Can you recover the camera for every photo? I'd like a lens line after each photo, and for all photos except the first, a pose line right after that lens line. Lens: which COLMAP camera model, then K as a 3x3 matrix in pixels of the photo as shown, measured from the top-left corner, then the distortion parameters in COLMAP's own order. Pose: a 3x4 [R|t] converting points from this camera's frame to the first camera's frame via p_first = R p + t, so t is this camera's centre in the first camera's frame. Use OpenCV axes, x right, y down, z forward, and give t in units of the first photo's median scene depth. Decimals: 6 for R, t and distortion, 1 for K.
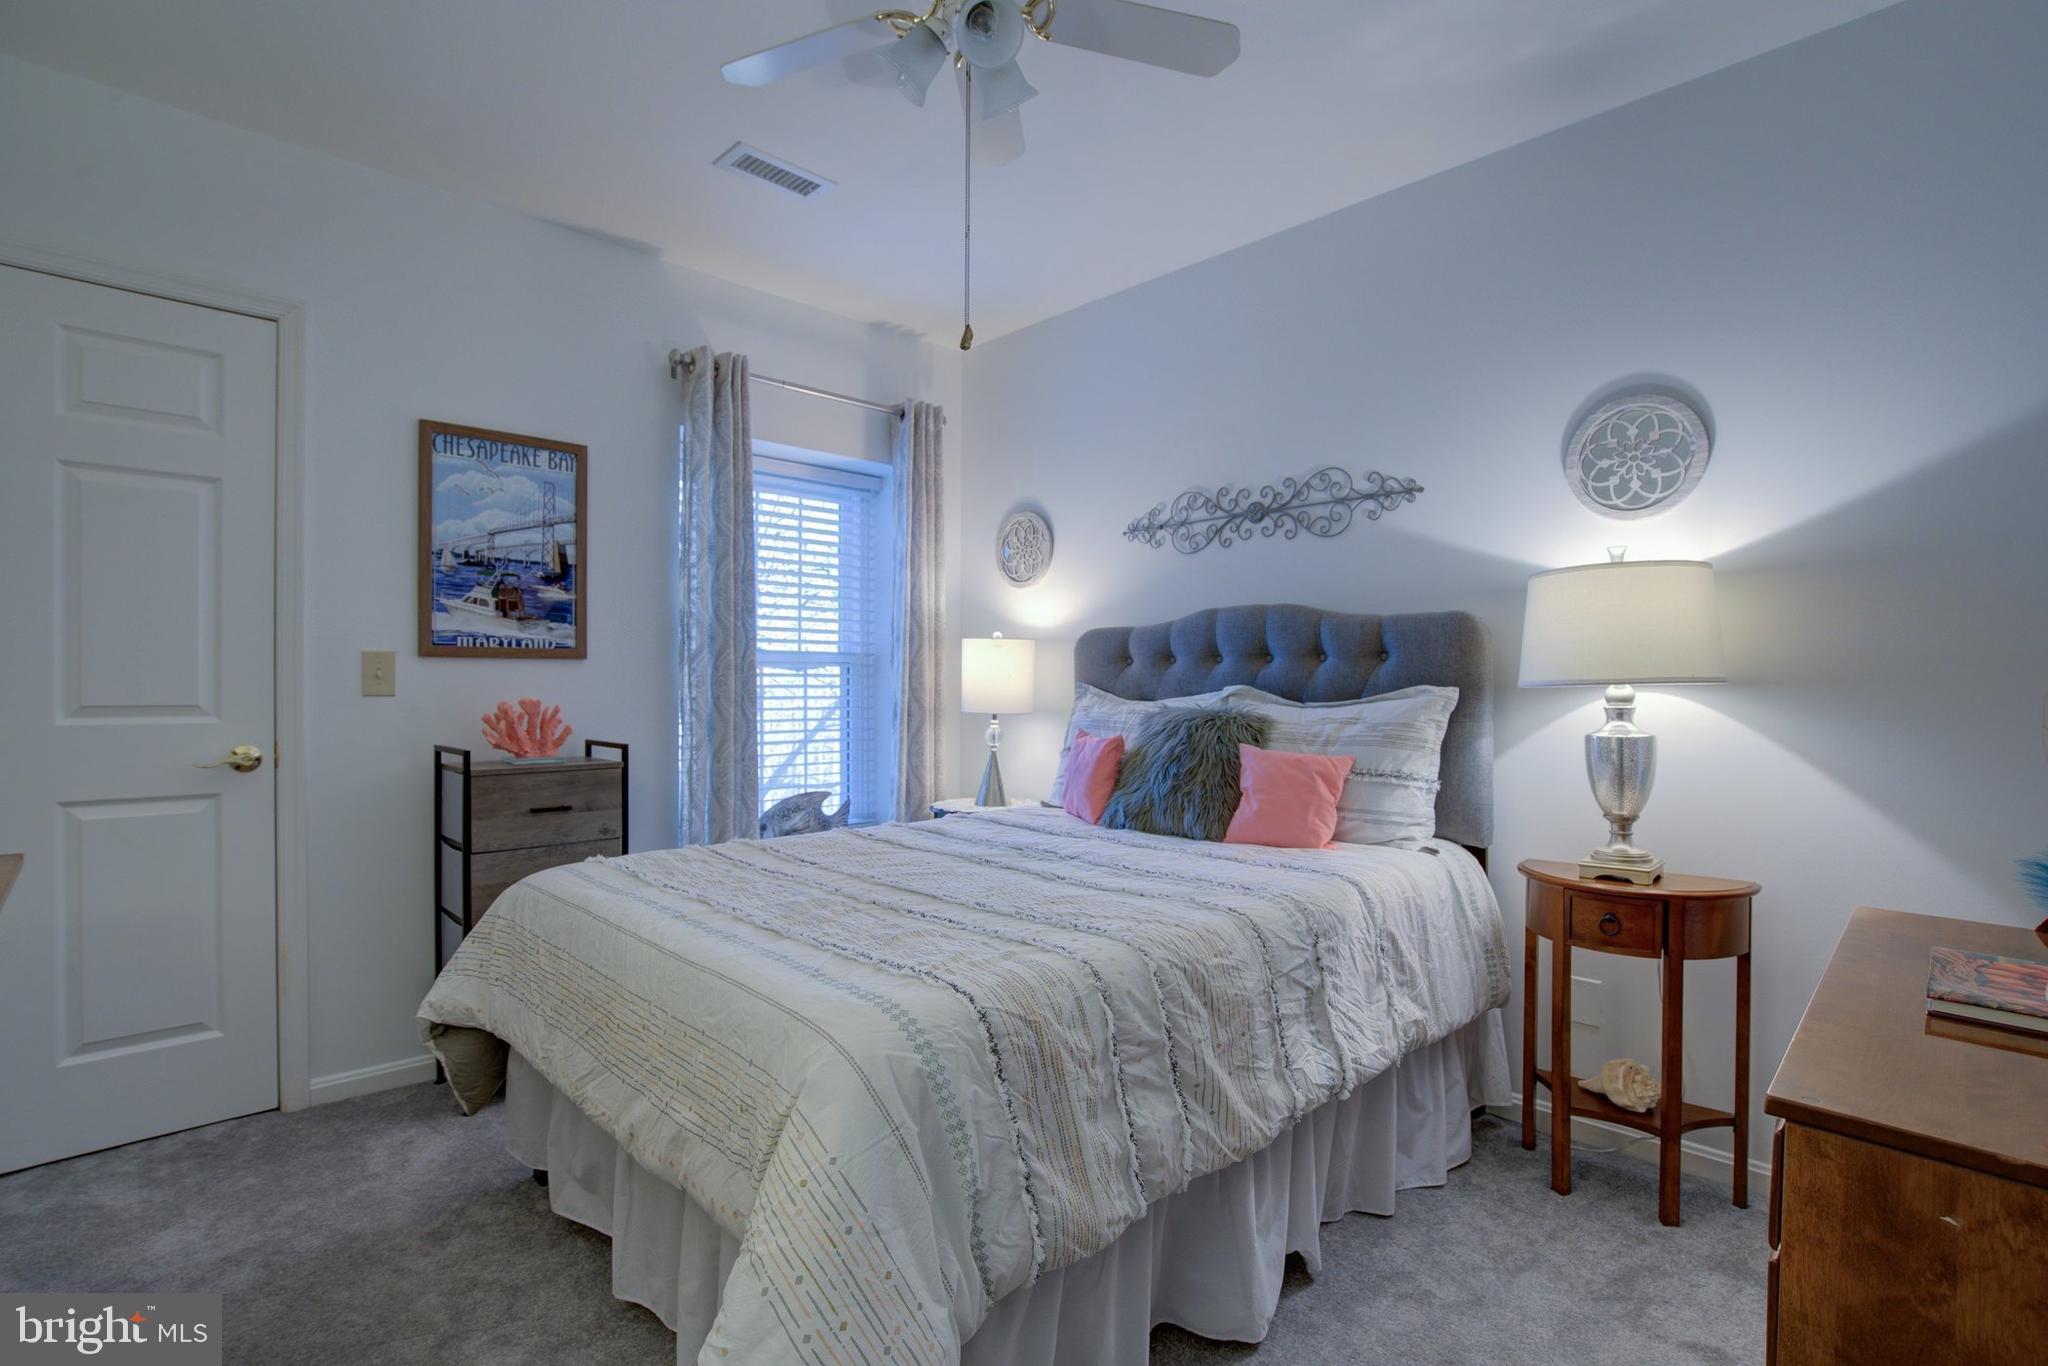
lens RADIAL K [[968.4, 0, 1030.0], [0, 968.4, 674.6], [0, 0, 1]] dist [-0.057958, 0.034479]
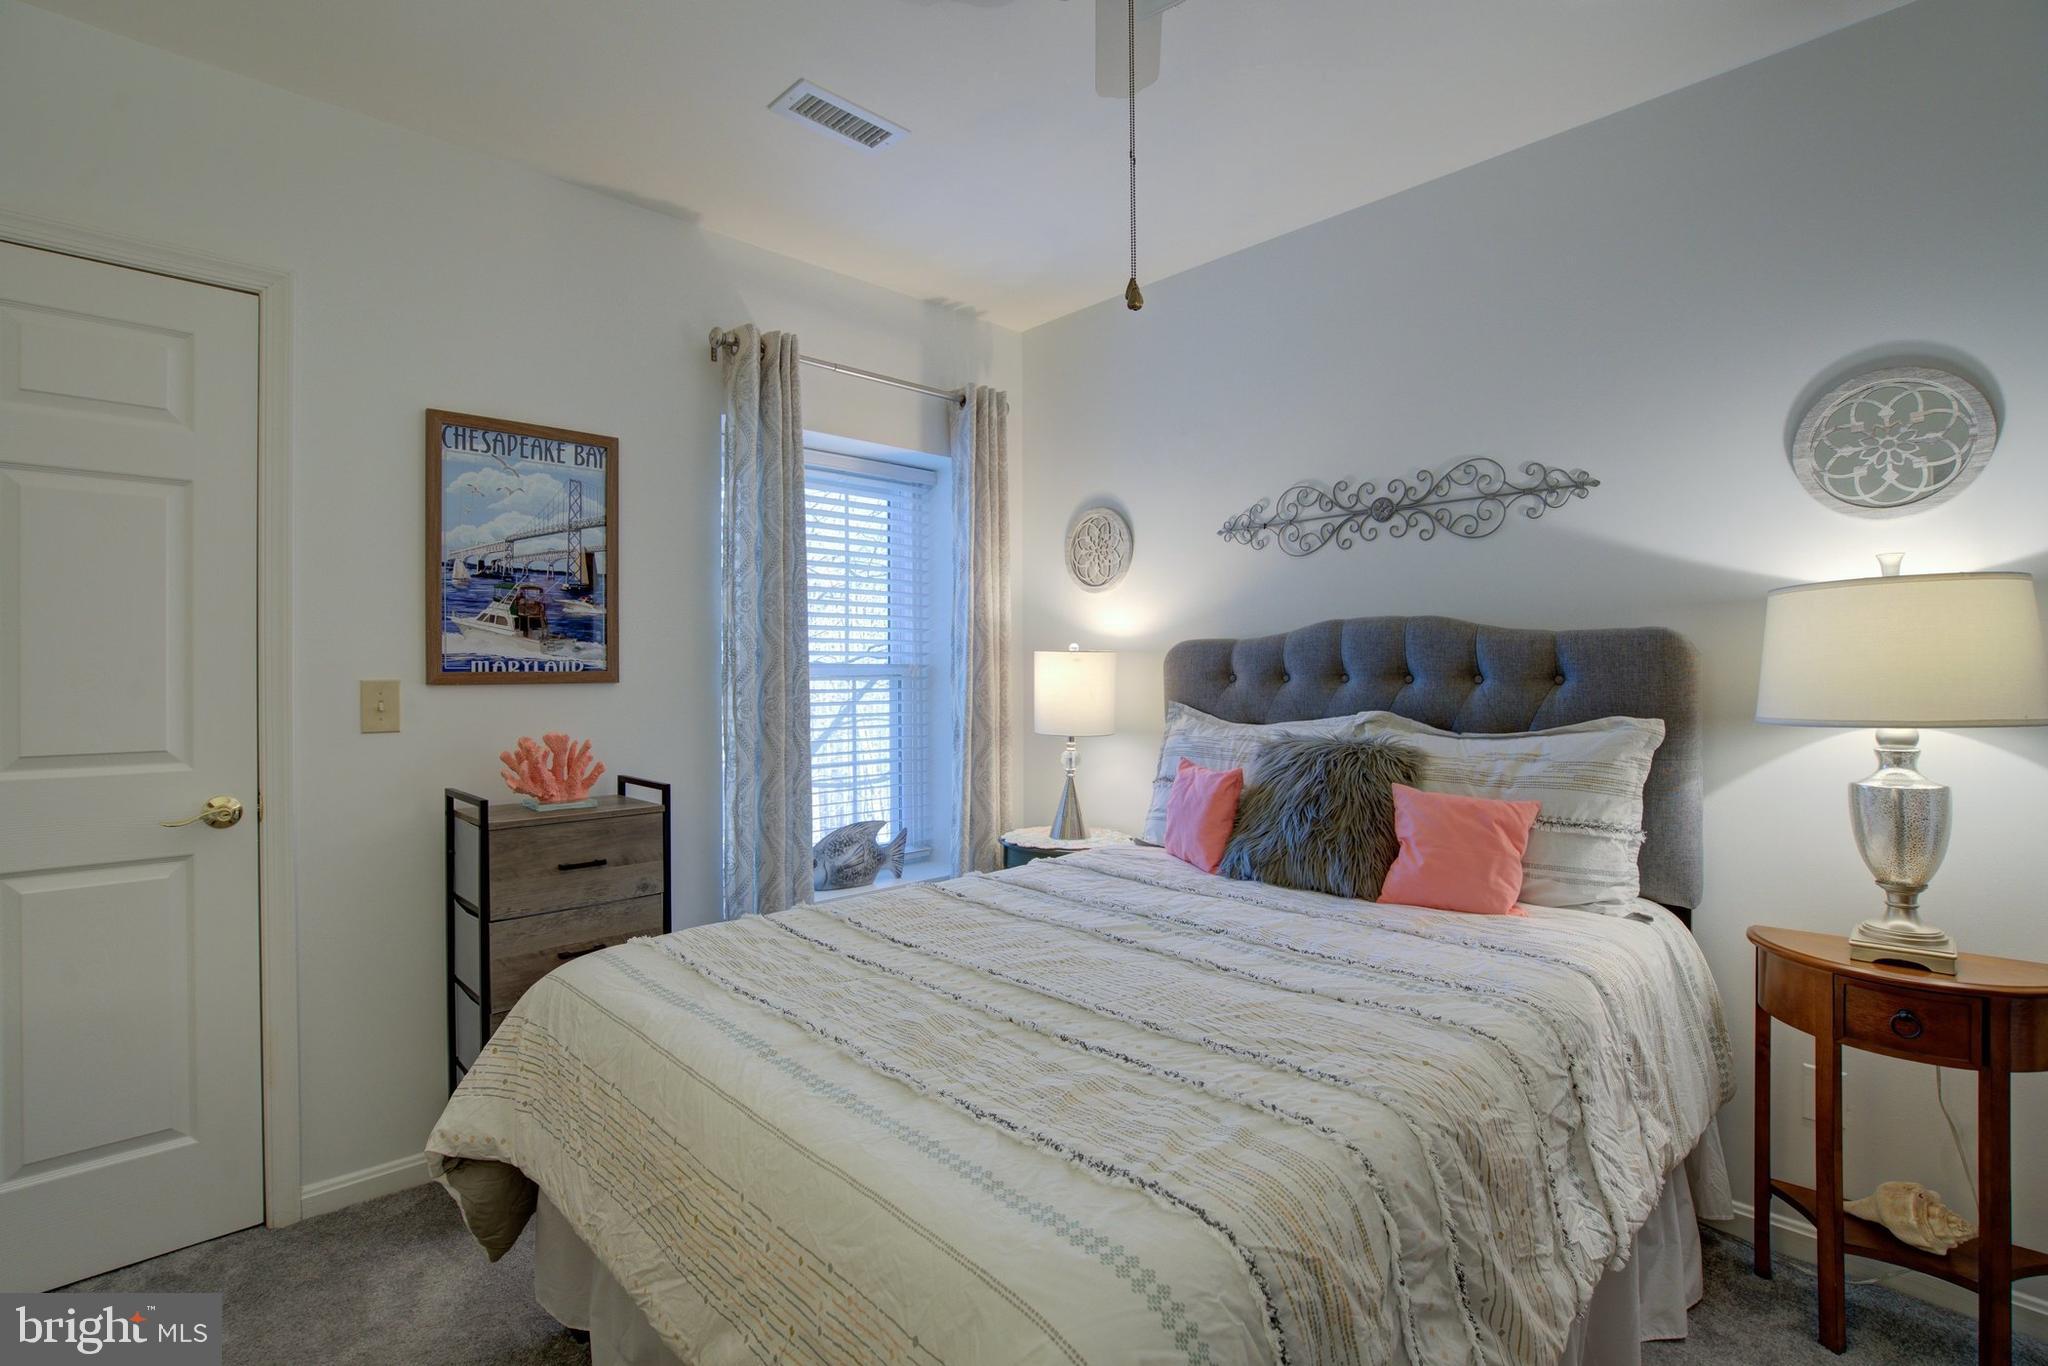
lens RADIAL K [[959.6, 0, 1026.6], [0, 959.6, 656.5], [0, 0, 1]] dist [-0.055293, 0.027602]
pose [[0.999957, -0.006464, -0.006709, -0.096601], [0.006426, 0.999963, -0.005703, -0.036811], [0.006745, 0.005660, 0.999961, 0.154784]]
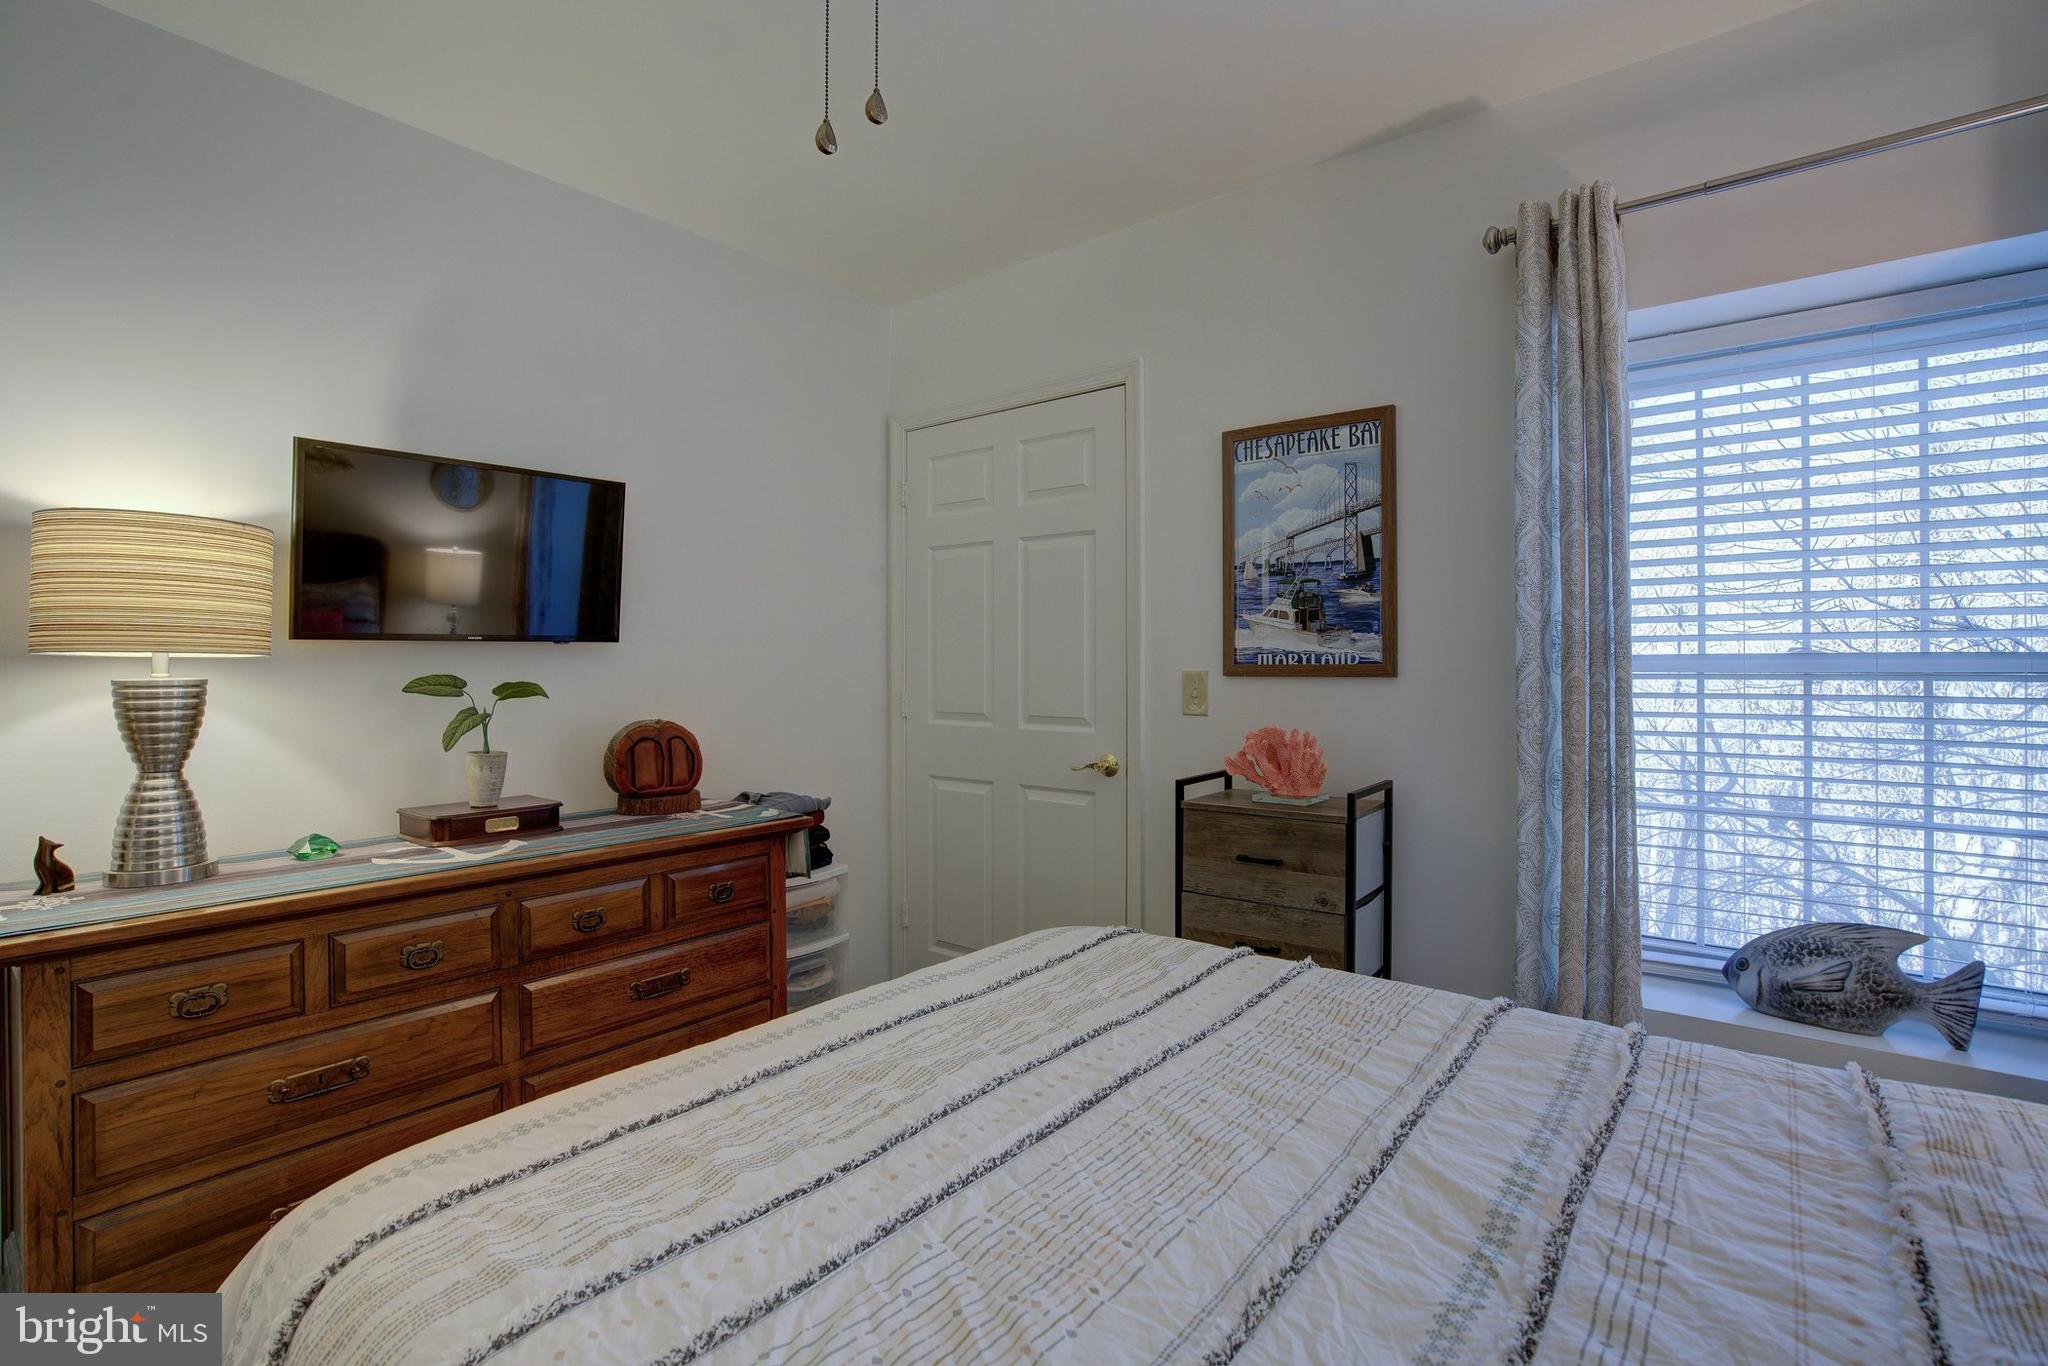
lens RADIAL K [[959.6, 0, 1026.6], [0, 959.6, 656.5], [0, 0, 1]] dist [-0.055293, 0.027602]
pose [[0.125574, -0.010939, -0.992024, 0.303636], [0.007819, 0.999919, -0.010036, -0.031054], [0.992054, -0.006496, 0.125649, 0.681296]]
